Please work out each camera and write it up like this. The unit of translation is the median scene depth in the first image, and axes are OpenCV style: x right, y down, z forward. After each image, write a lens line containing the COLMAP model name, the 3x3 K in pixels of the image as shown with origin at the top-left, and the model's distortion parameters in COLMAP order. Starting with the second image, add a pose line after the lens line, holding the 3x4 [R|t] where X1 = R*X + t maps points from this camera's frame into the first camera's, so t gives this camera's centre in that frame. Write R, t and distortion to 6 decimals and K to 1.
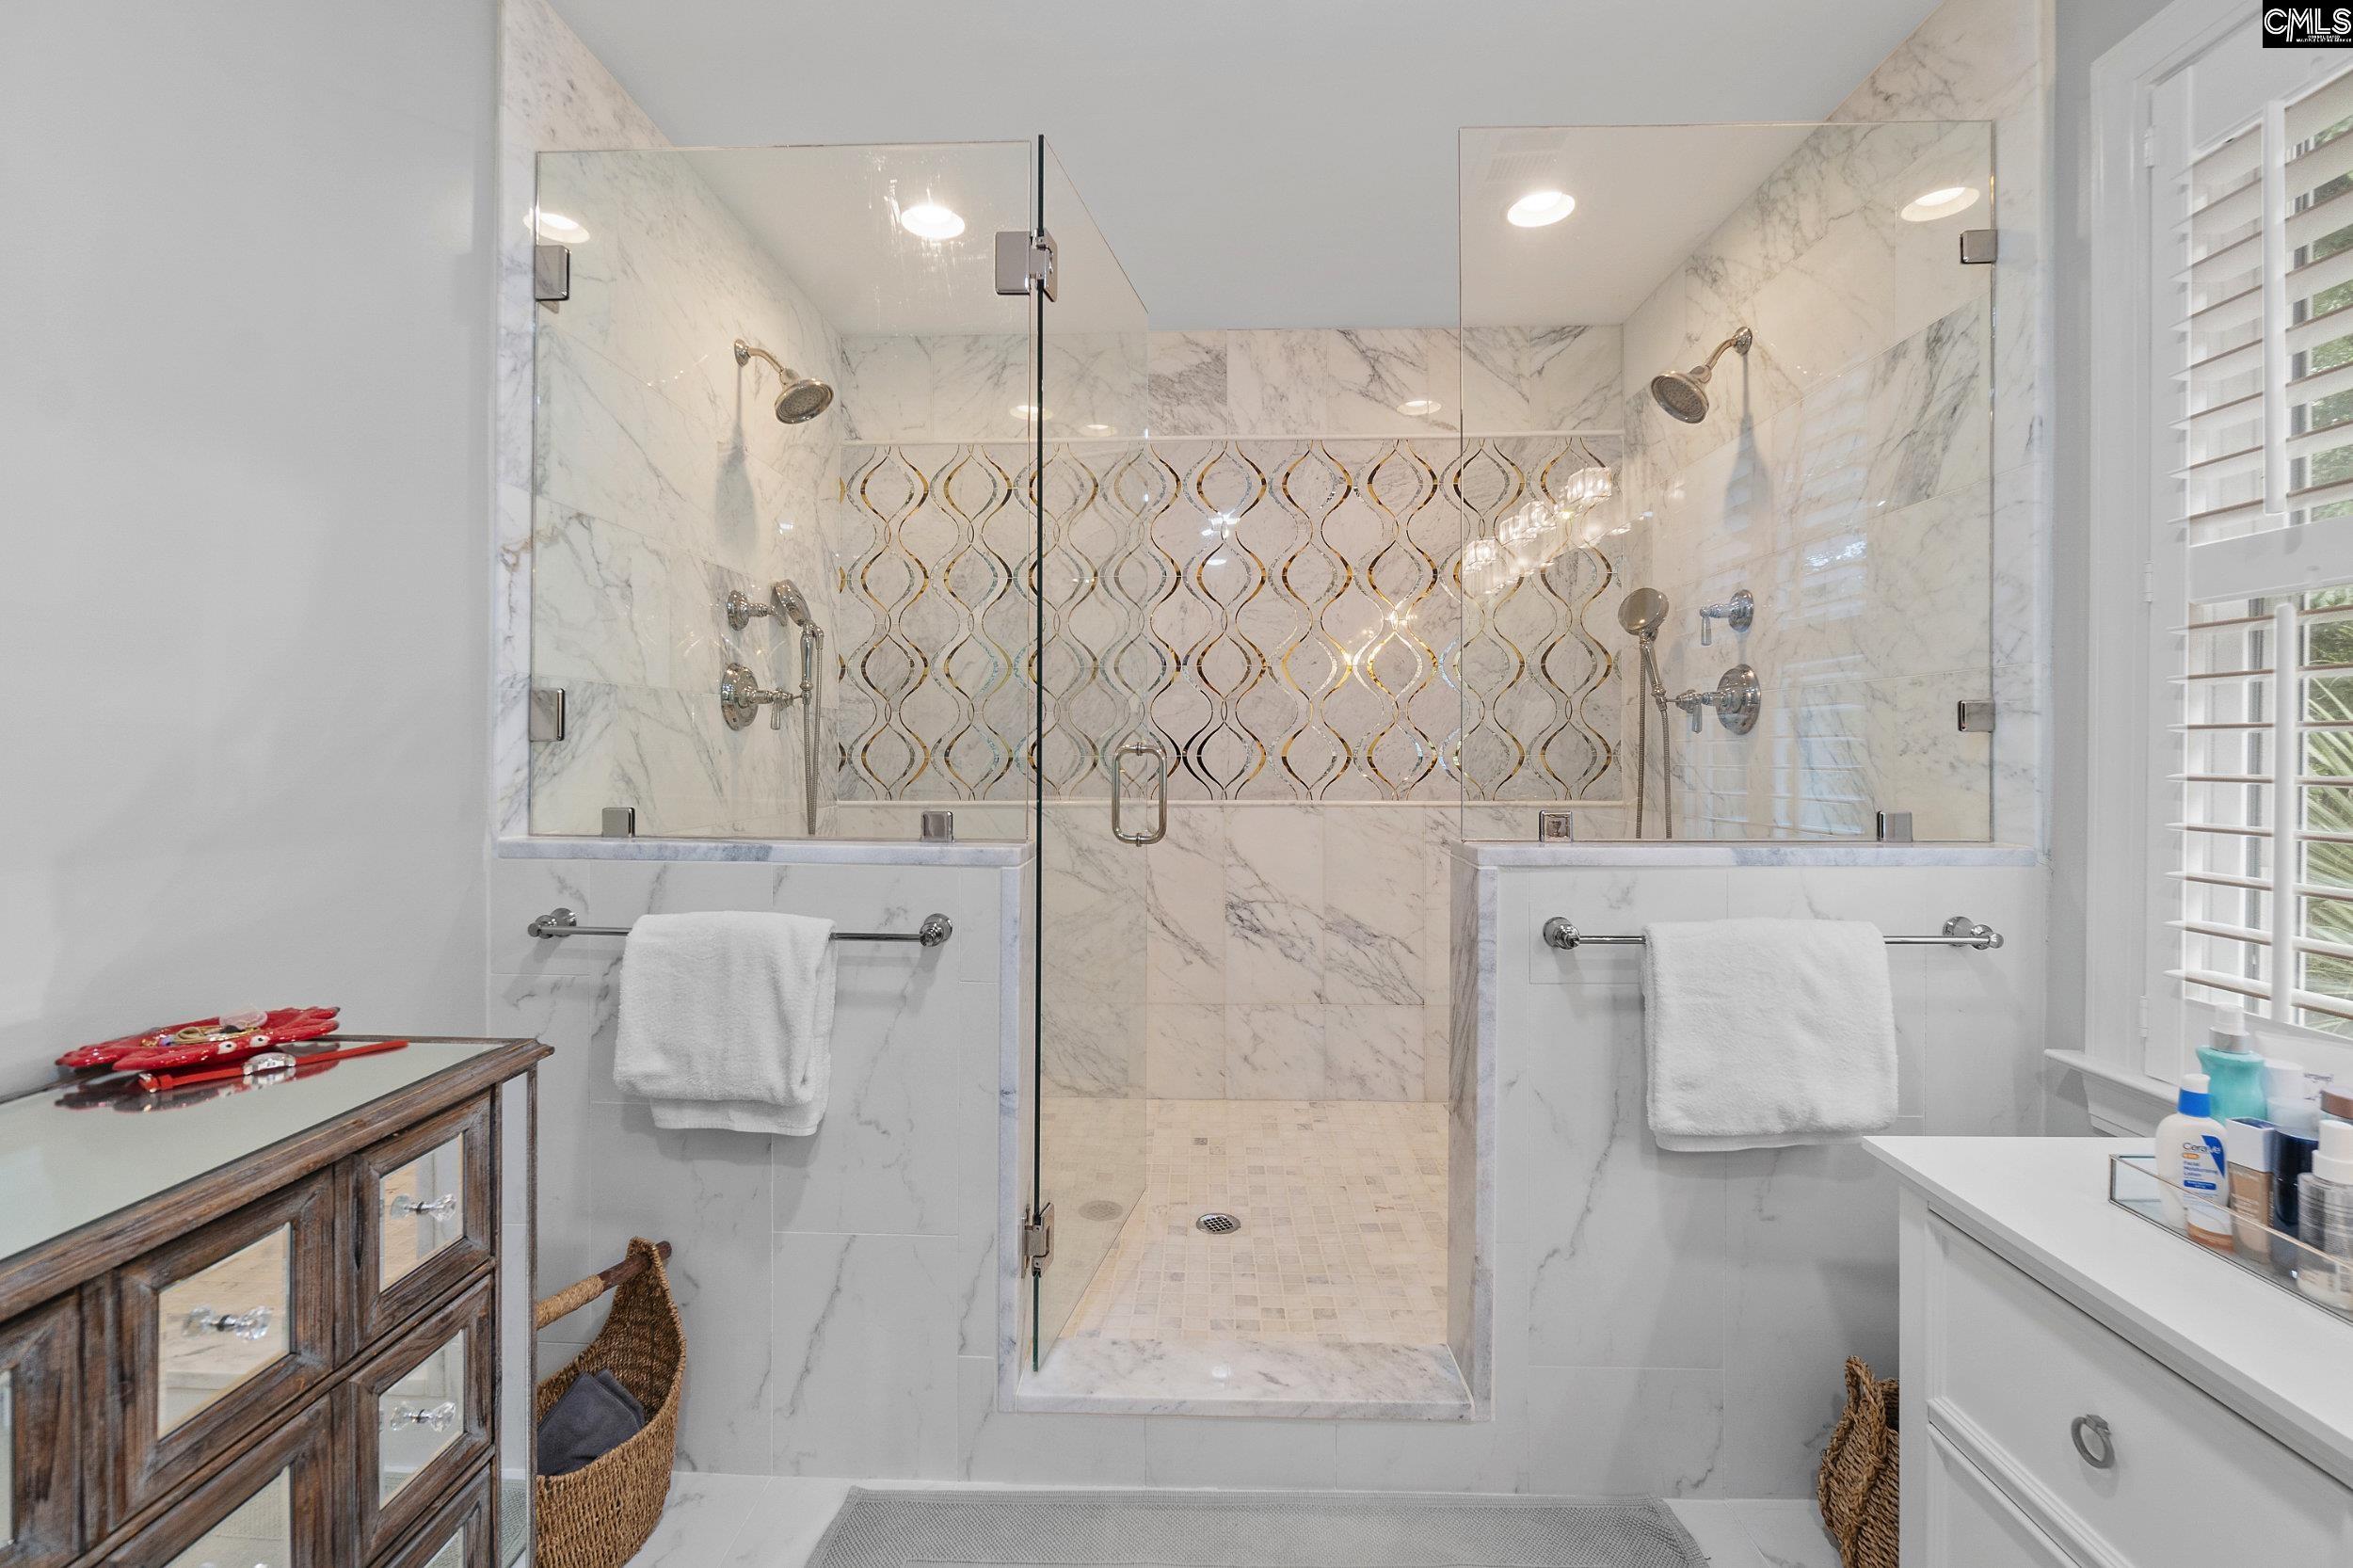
lens RADIAL K [[1016.5, 0, 1174.1], [0, 1016.5, 753.5], [0, 0, 1]] dist [-0.009571, 0.005878]
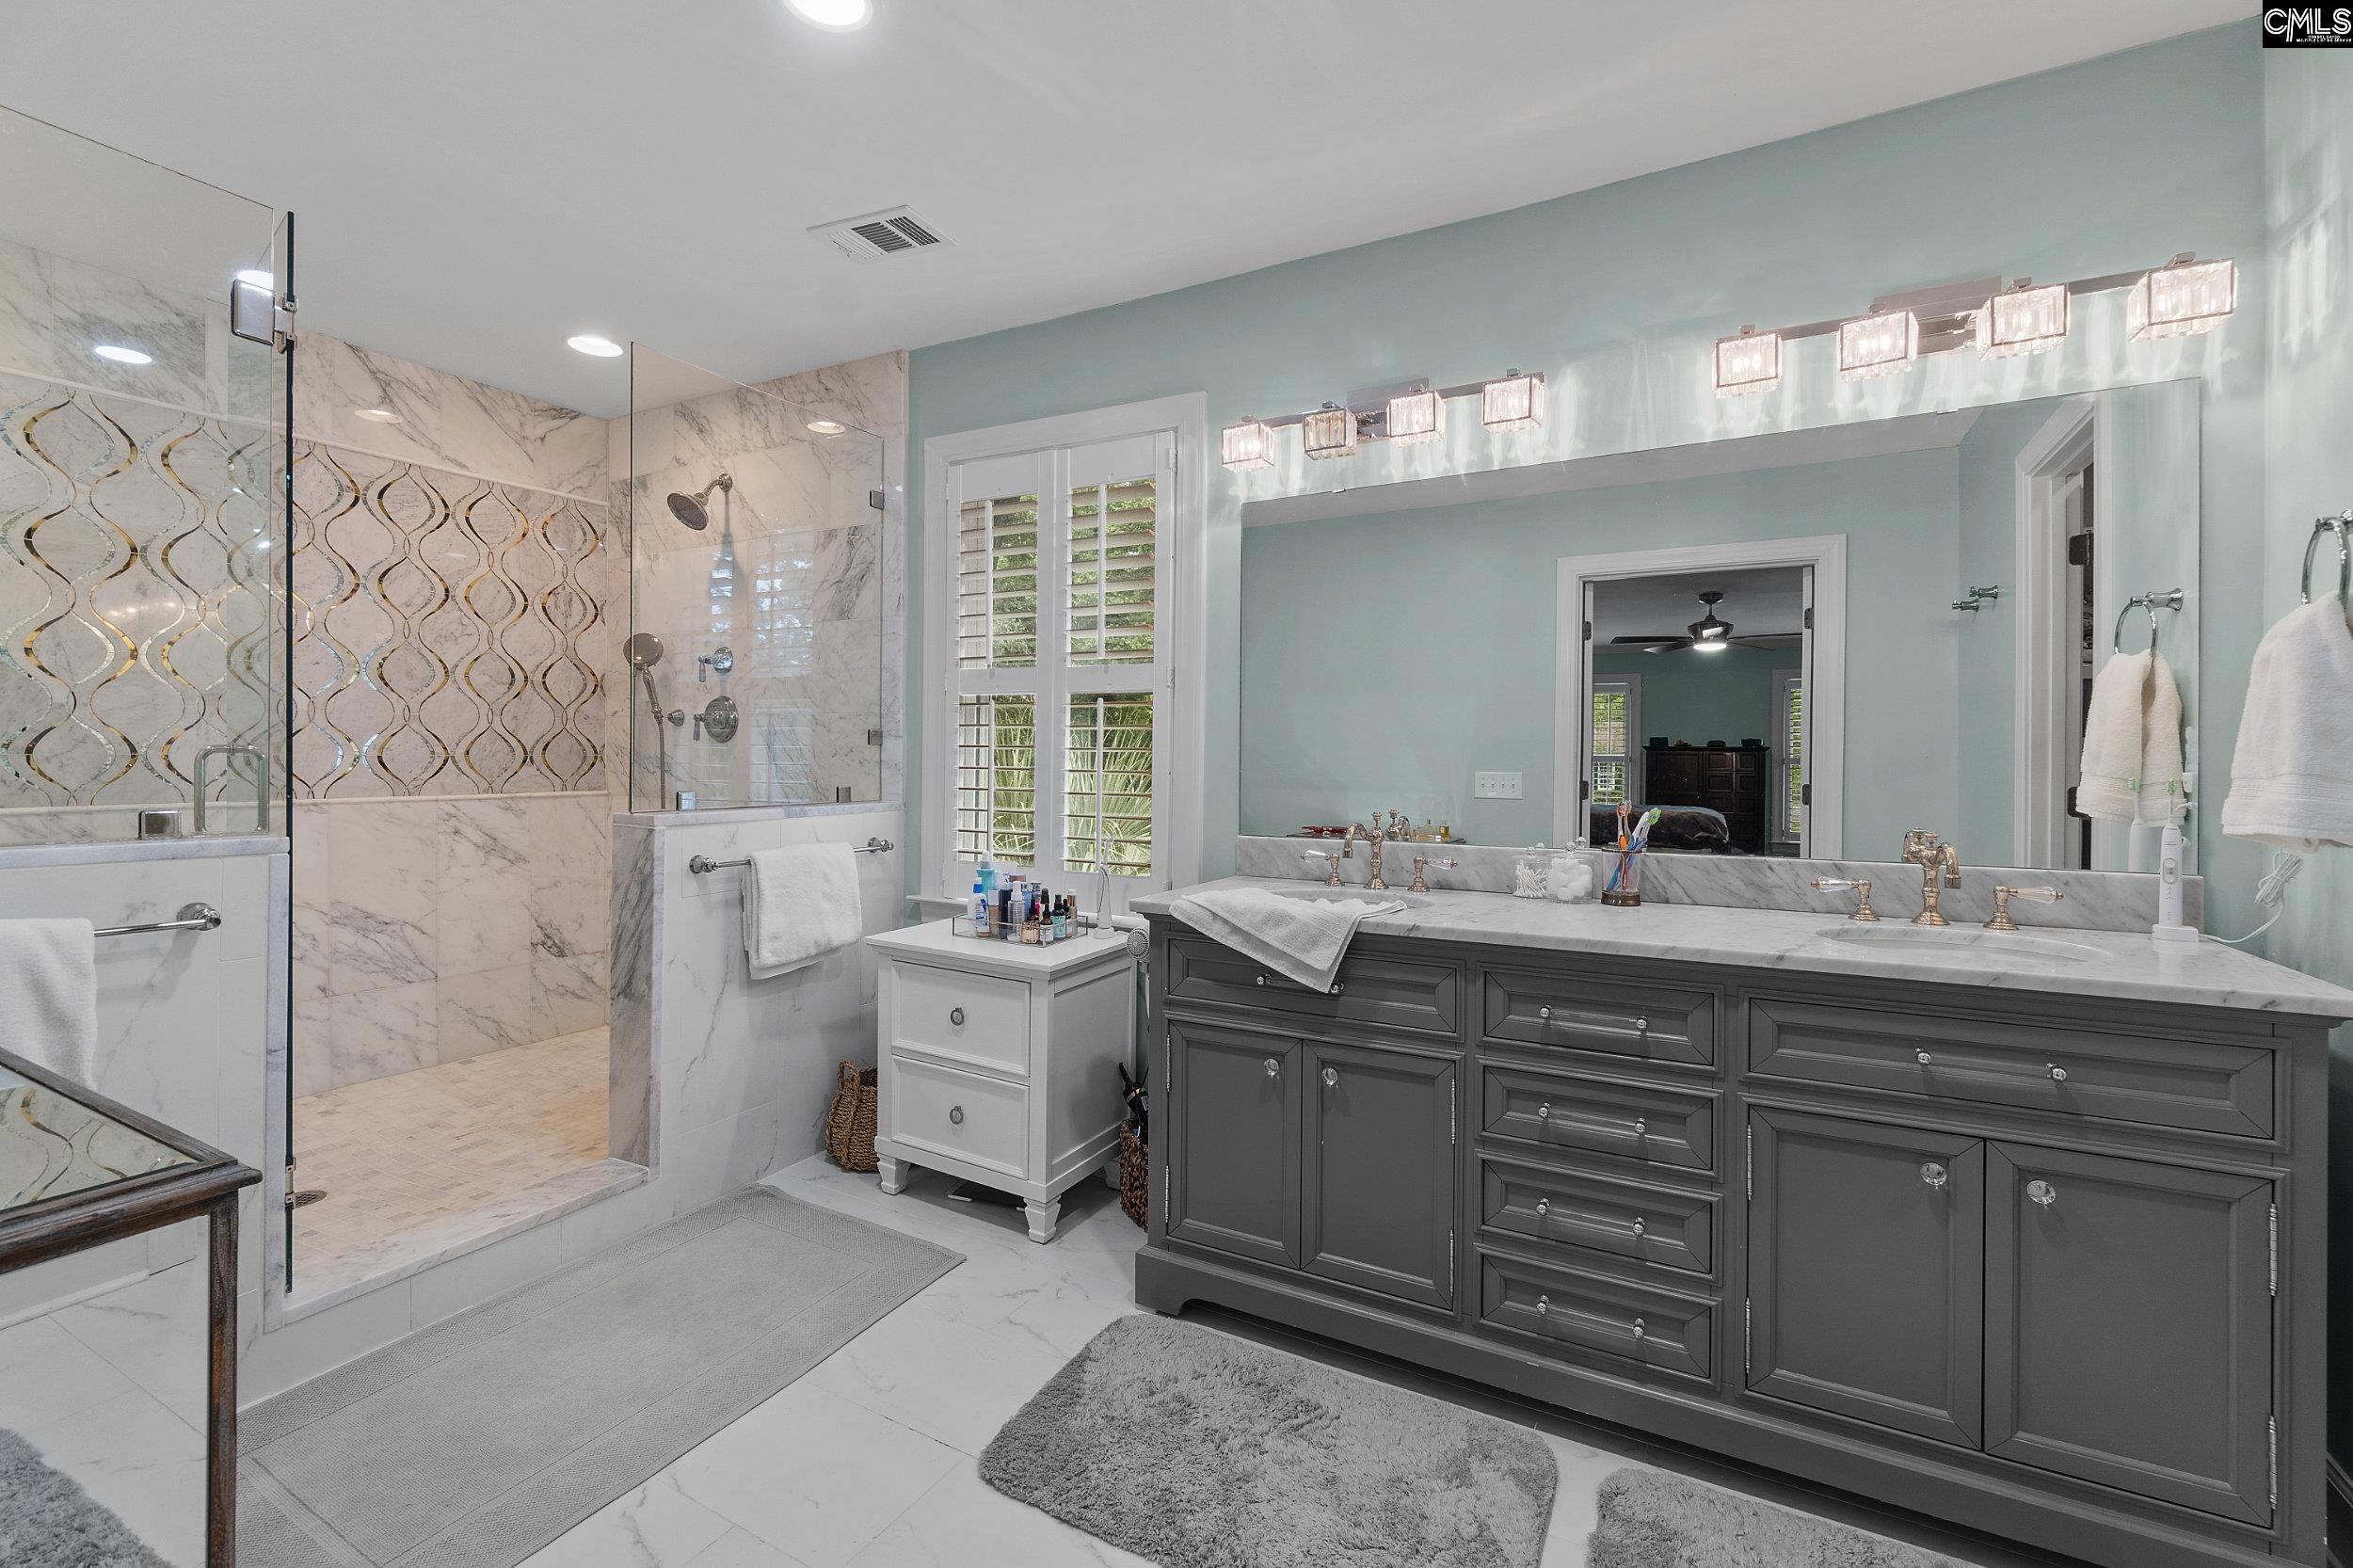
lens RADIAL K [[1016.5, 0, 1174.1], [0, 1016.5, 753.5], [0, 0, 1]] dist [-0.009571, 0.005878]
pose [[0.445180, 0.004425, 0.895430, -0.533635], [-0.006601, 0.999977, -0.001660, -0.004317], [-0.895417, -0.005172, 0.445199, -0.300050]]
